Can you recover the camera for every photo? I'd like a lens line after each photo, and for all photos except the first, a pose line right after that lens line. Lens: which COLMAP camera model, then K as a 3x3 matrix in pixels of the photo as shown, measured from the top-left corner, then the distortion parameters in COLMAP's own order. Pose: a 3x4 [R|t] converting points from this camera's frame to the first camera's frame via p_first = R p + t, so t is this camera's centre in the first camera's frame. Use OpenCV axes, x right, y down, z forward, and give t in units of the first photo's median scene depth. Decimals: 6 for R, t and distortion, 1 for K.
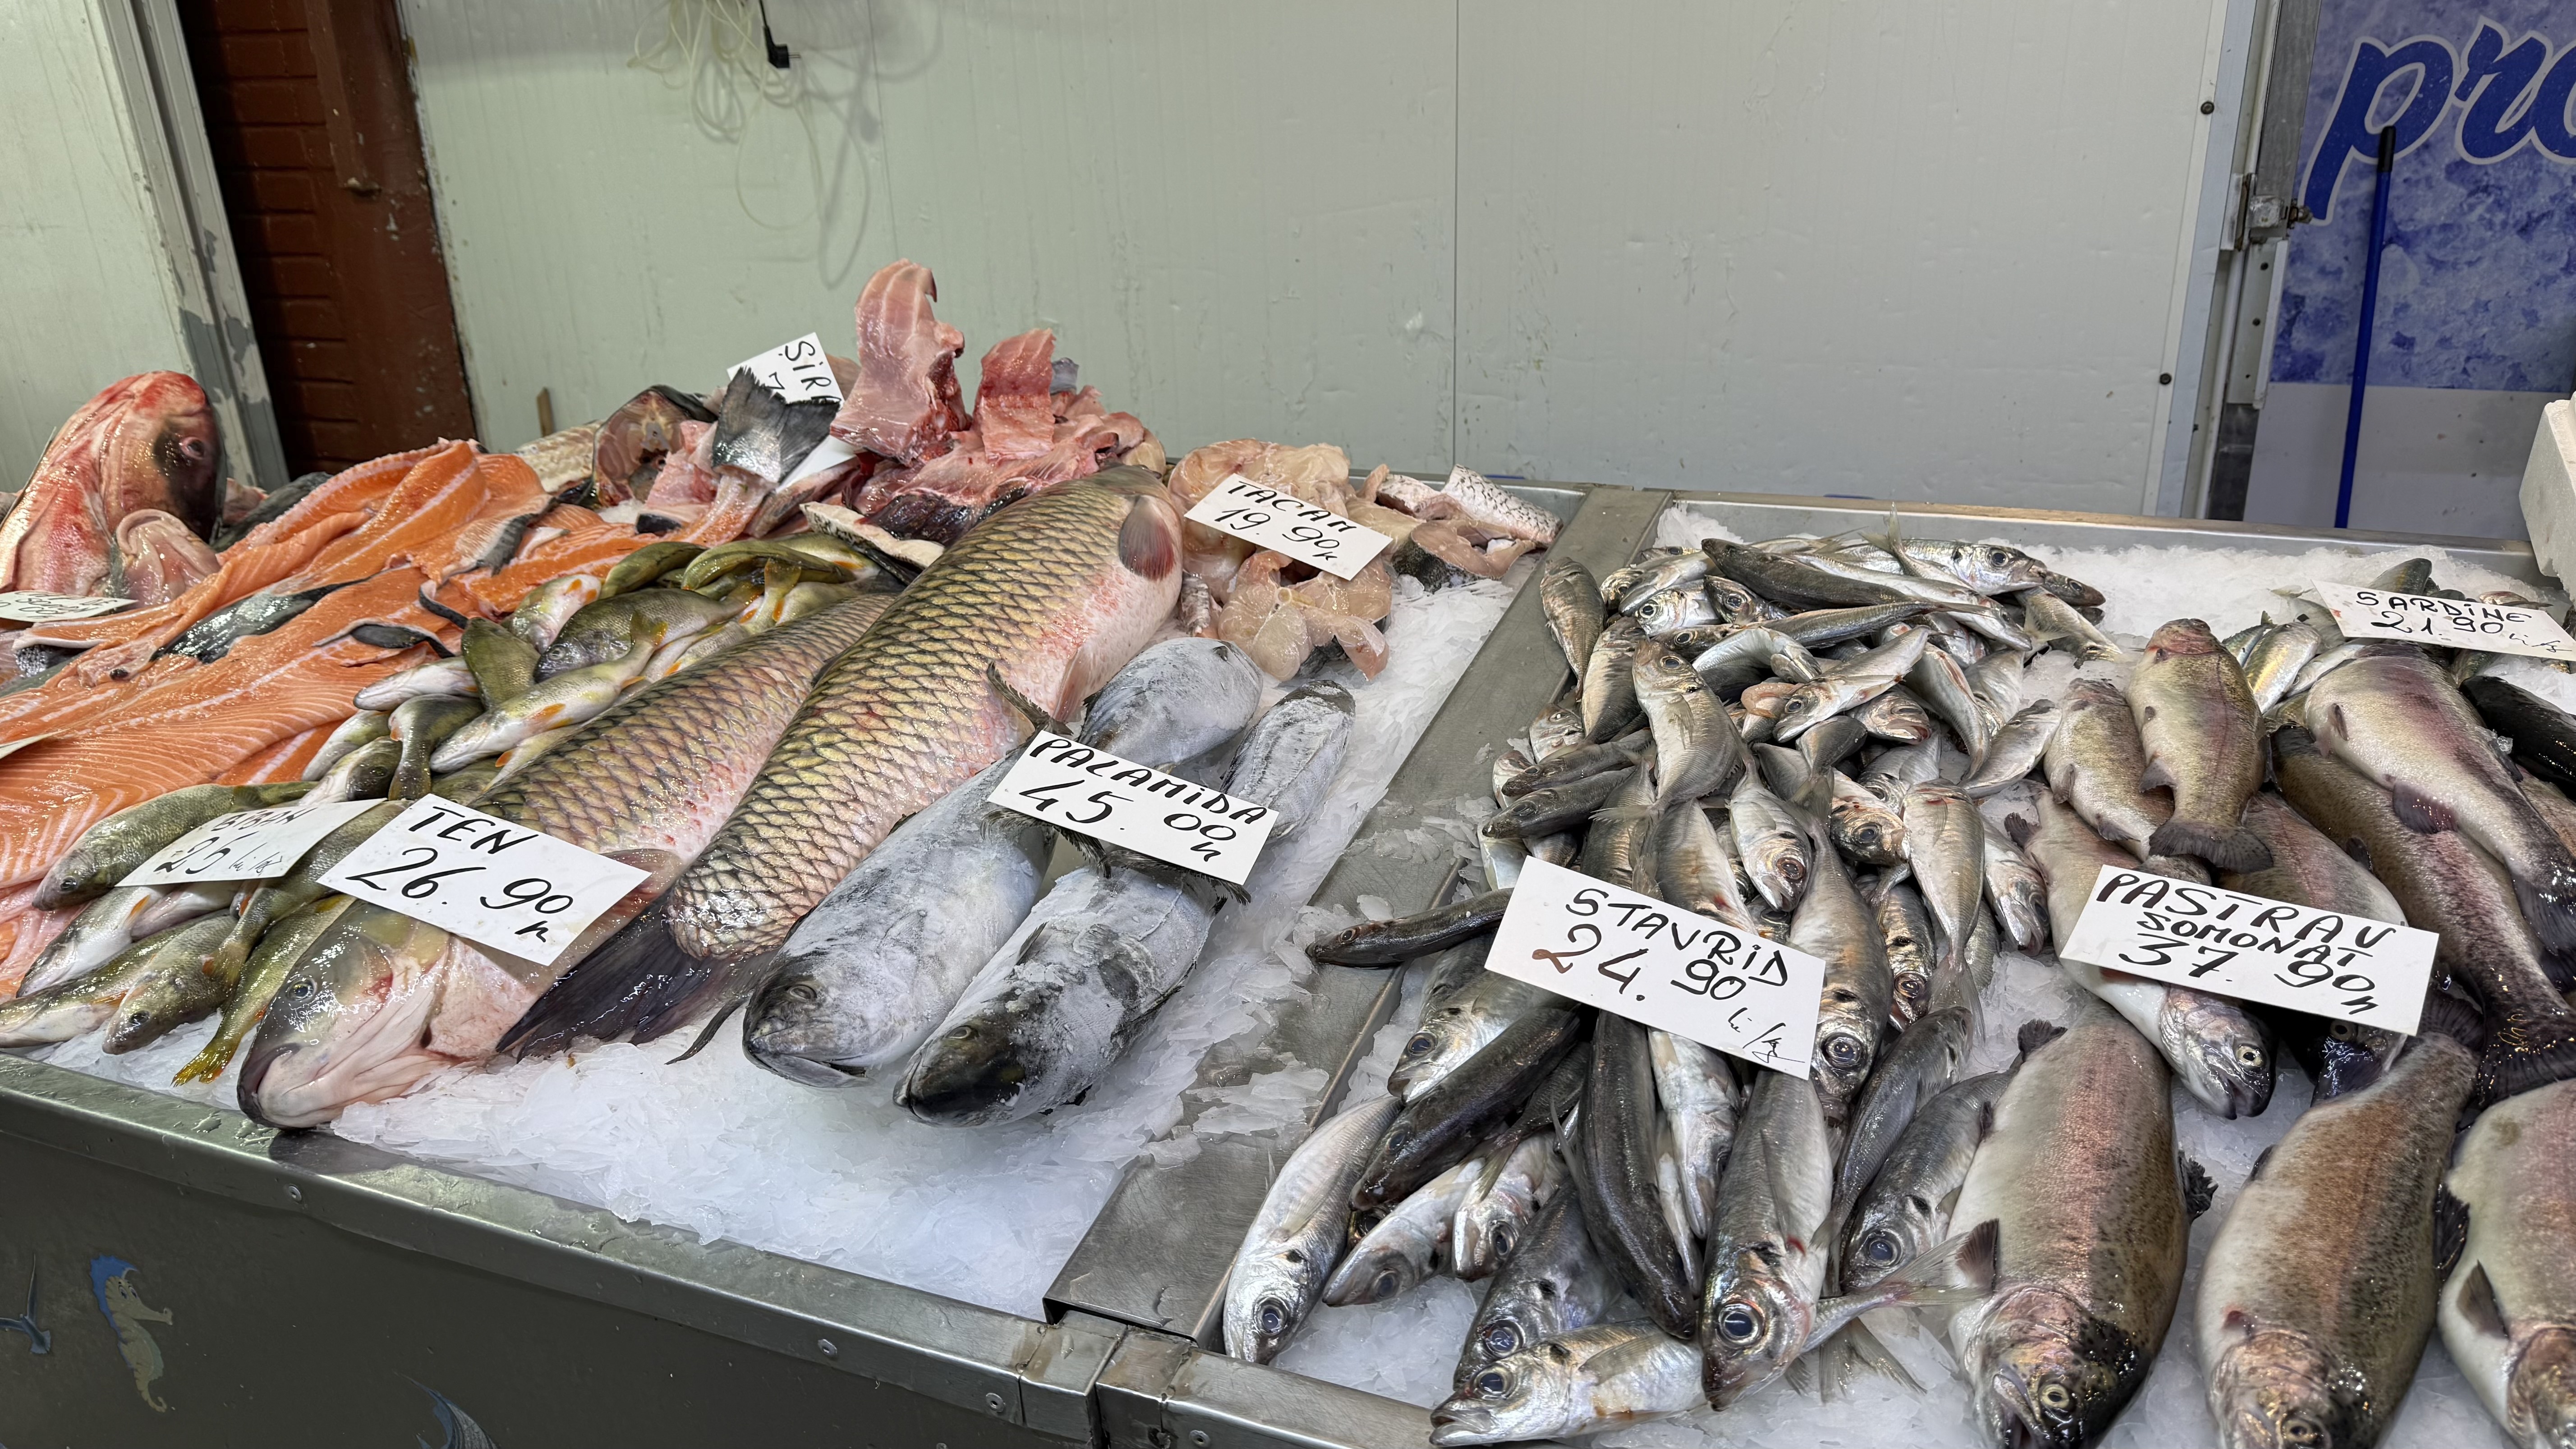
lens RADIAL K [[1827.1, 0, 1304.9], [0, 1827.1, 713.4], [0, 0, 1]] dist [0.072057, -0.139142]
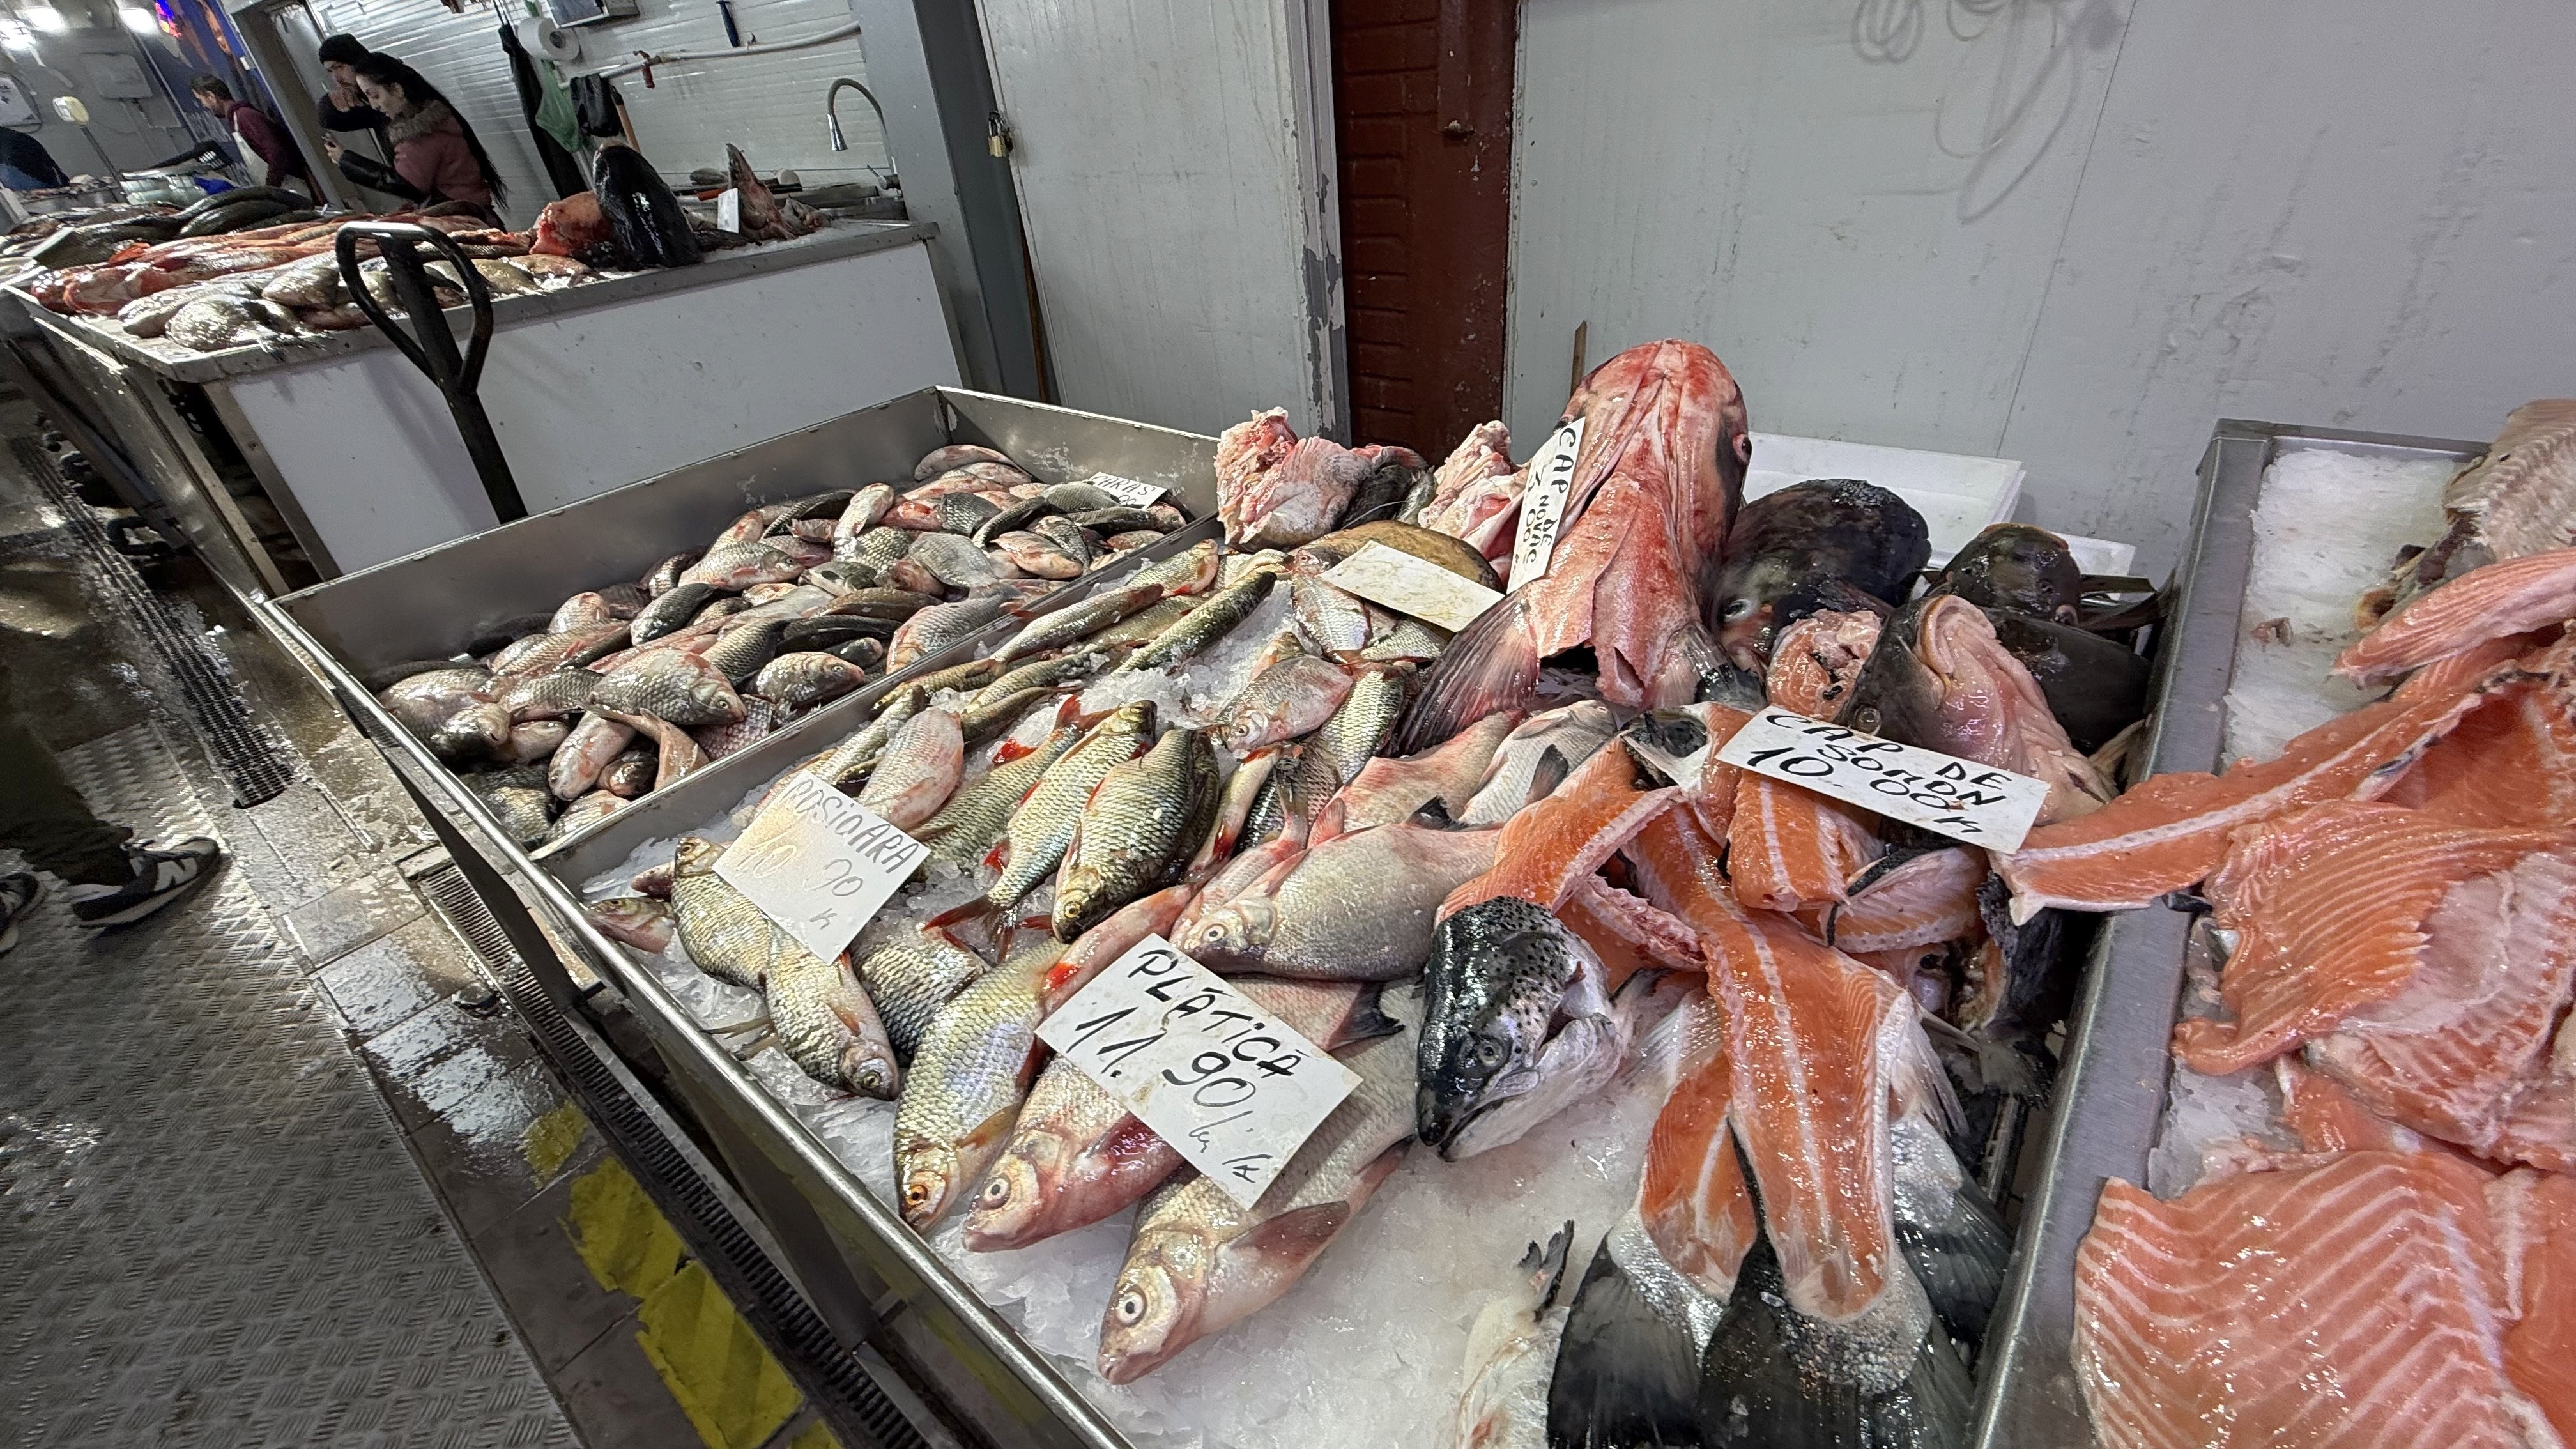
lens RADIAL K [[1030.6, 0, 1288.0], [0, 1030.6, 724.5], [0, 0, 1]] dist [-0.002207, -0.000065]
pose [[0.957084, 0.122073, -0.262845, -0.793932], [-0.060587, 0.971199, 0.230439, -0.144151], [0.283405, -0.204625, 0.936915, 0.614846]]
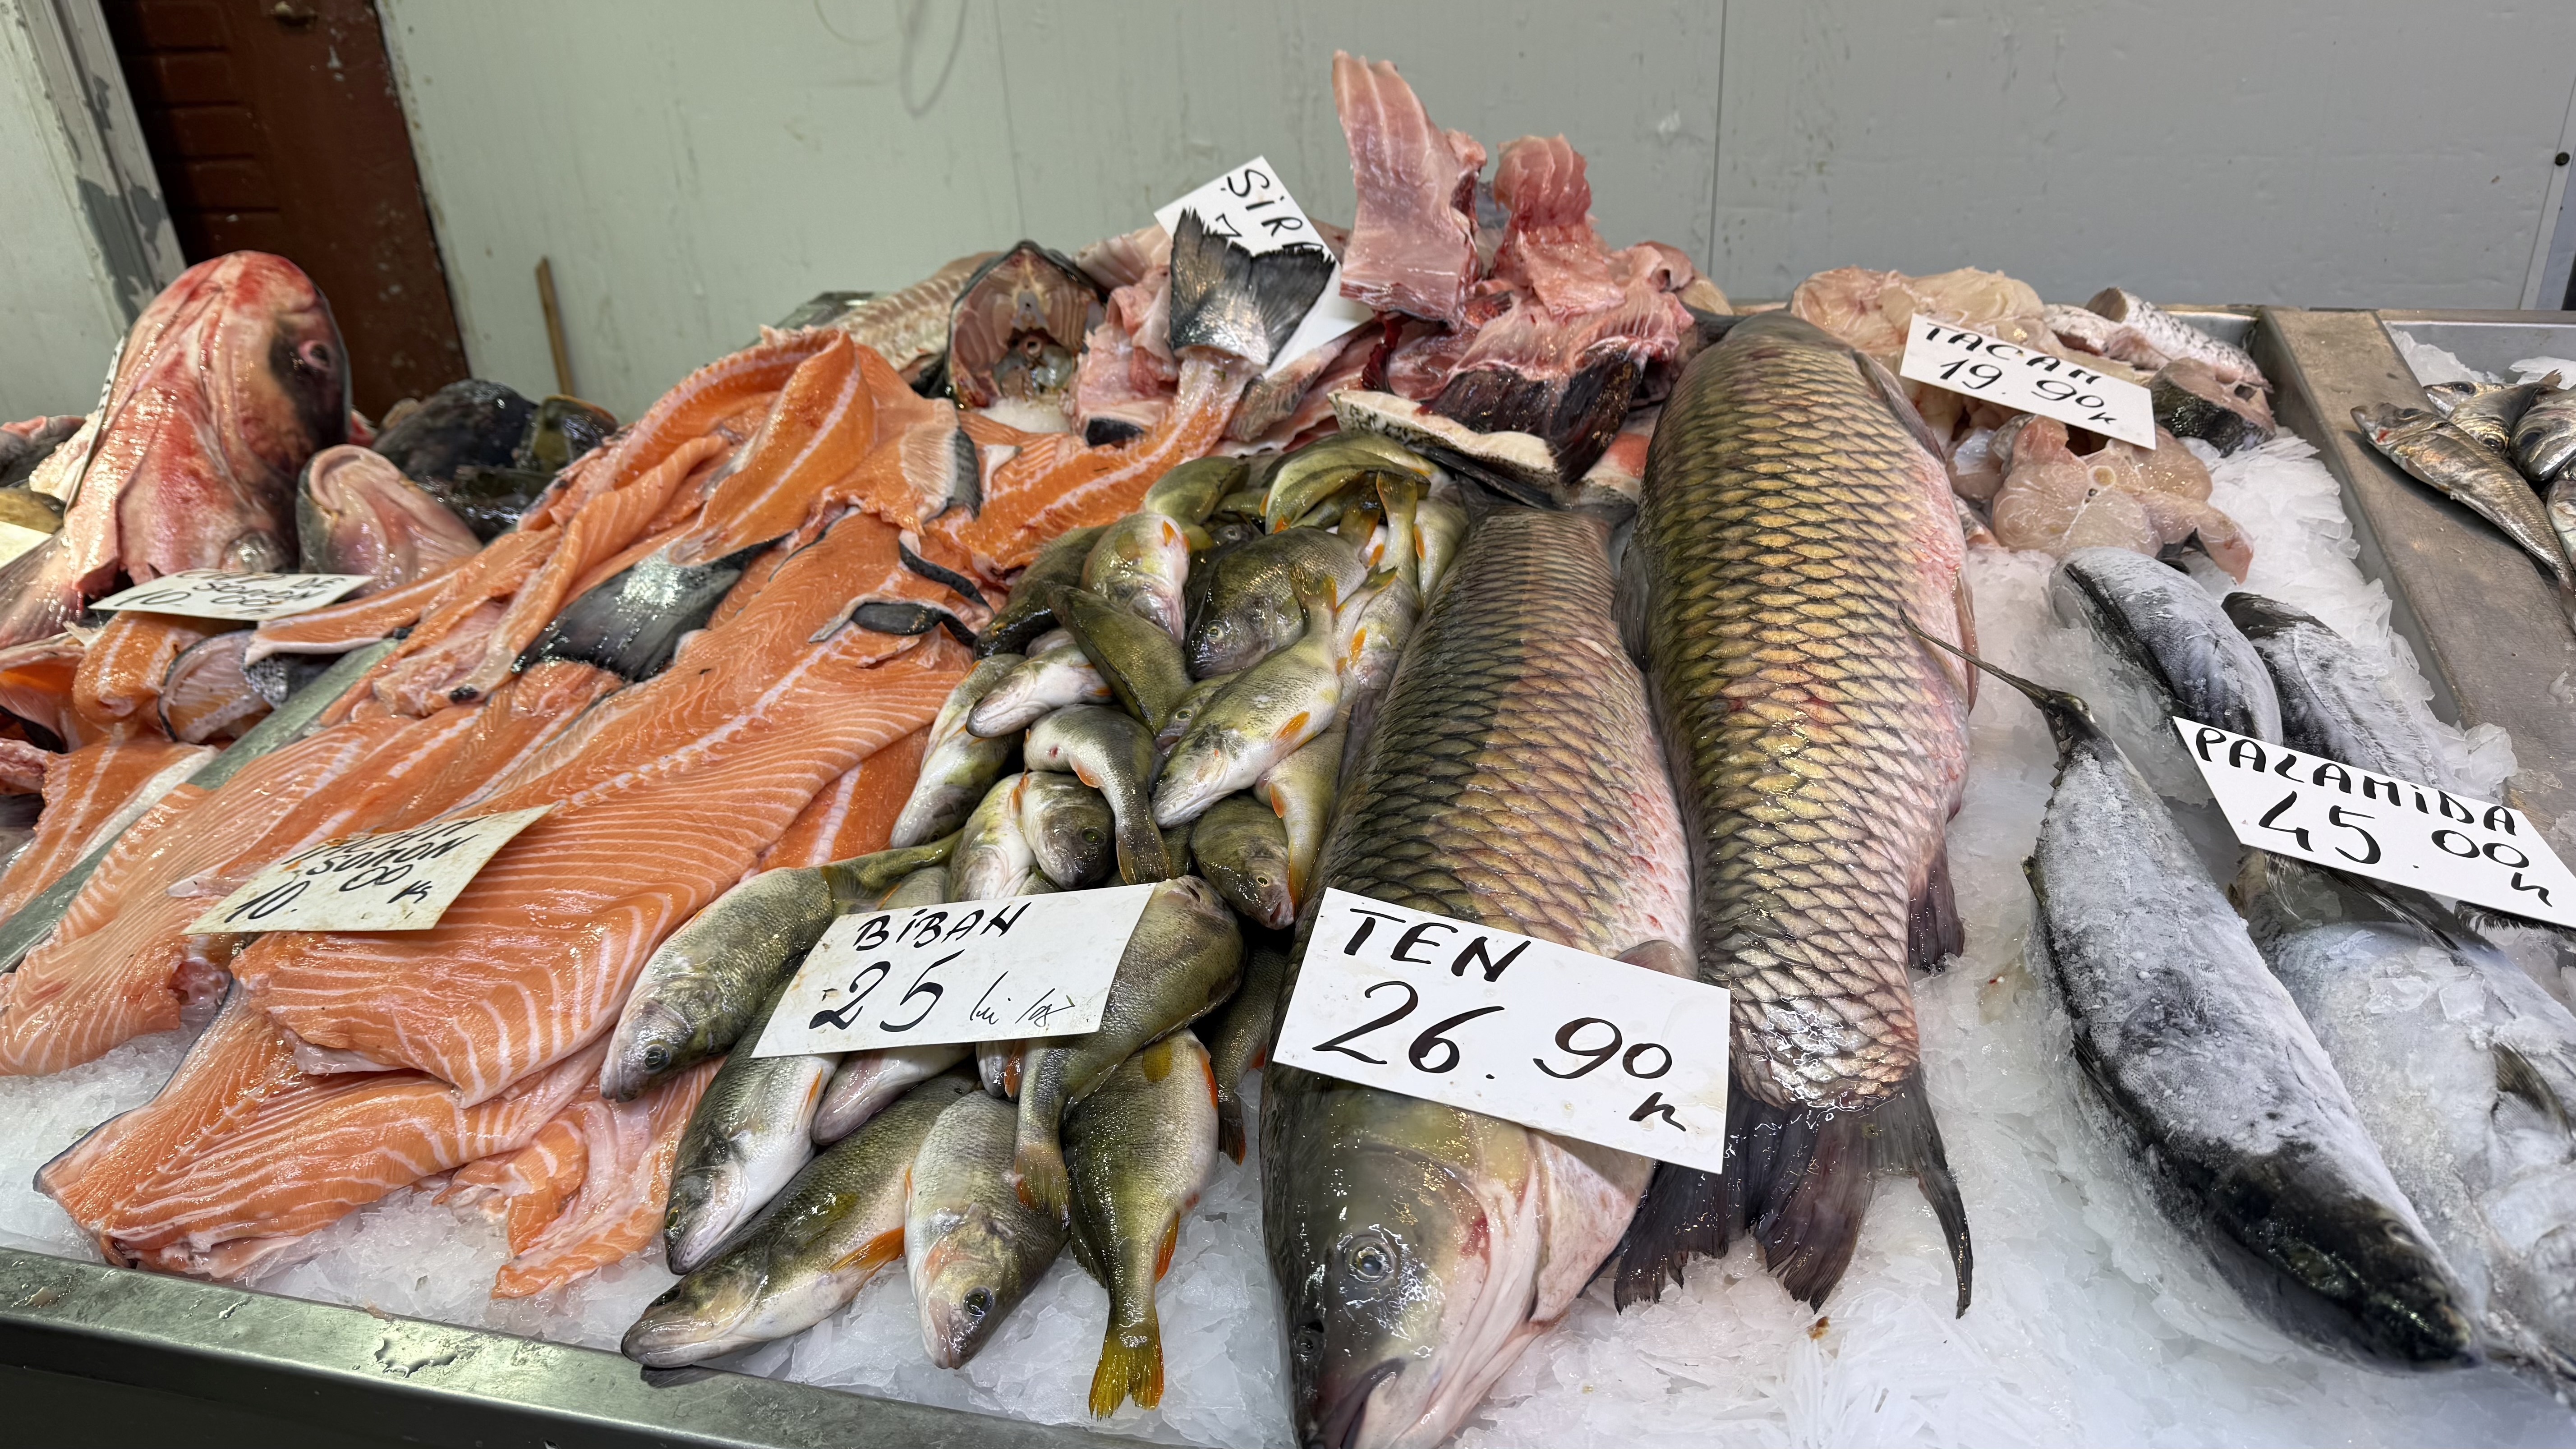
lens RADIAL K [[1846.4, 0, 1288.0], [0, 1846.4, 724.5], [0, 0, 1]] dist [0.073826, -0.100047]
pose [[0.992595, -0.073999, 0.096330, -0.361670], [0.065188, 0.993659, 0.091612, -0.048578], [-0.102498, -0.084654, 0.991125, 0.241386]]
